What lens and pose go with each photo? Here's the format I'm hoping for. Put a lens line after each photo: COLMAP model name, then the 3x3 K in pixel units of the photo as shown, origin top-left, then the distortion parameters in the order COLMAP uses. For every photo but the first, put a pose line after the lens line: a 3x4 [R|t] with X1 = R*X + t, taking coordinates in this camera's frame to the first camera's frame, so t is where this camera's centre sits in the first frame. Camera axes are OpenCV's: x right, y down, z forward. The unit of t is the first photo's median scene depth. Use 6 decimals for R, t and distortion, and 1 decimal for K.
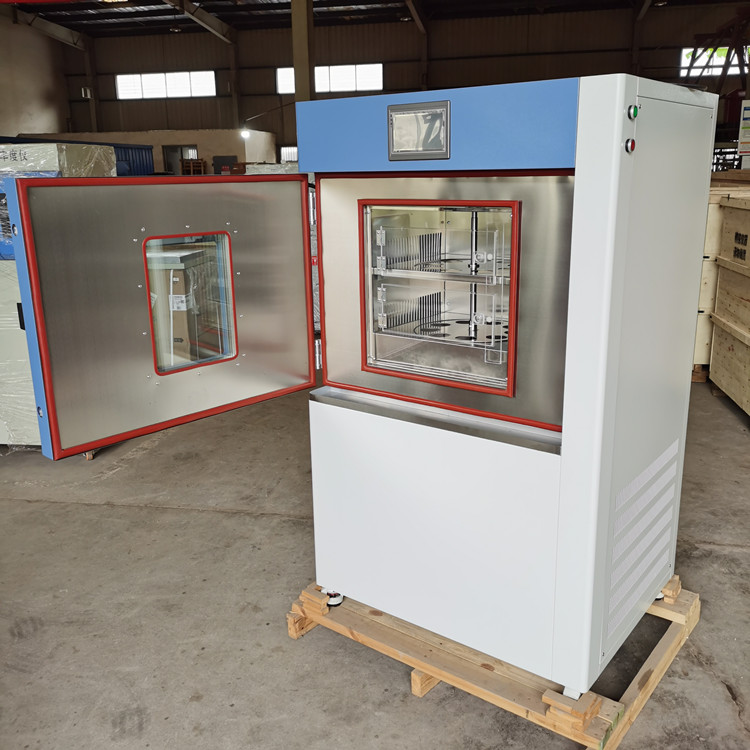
lens RADIAL K [[769.2, 0, 378.4], [0, 769.2, 371.3], [0, 0, 1]] dist [0.028451, 0.000000]
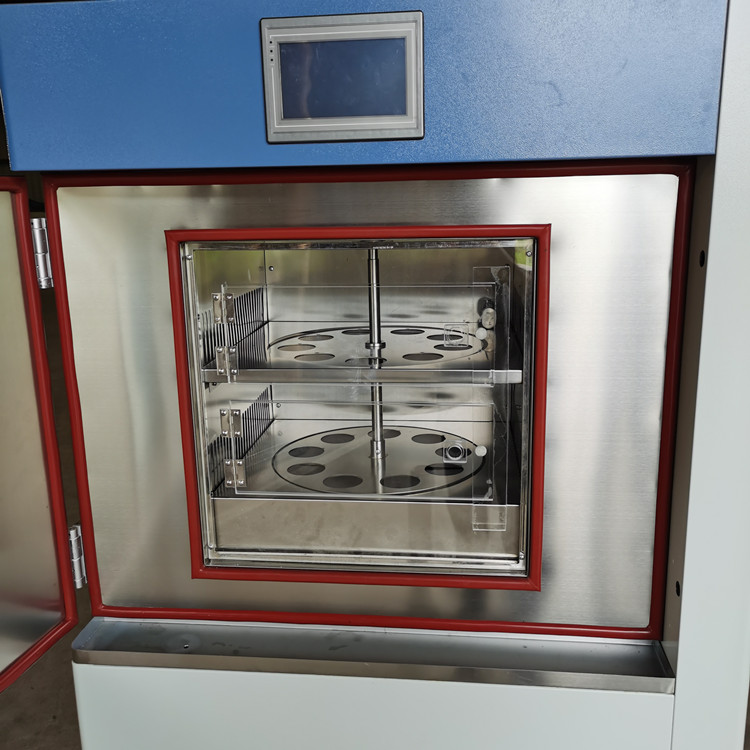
lens RADIAL K [[769.2, 0, 375.7], [0, 769.2, 369.3], [0, 0, 1]] dist [0.028451, 0.000000]
pose [[0.854393, -0.118019, 0.506048, -0.115492], [0.136089, 0.990696, 0.001279, -0.087224], [-0.501490, 0.067774, 0.862505, 0.382600]]
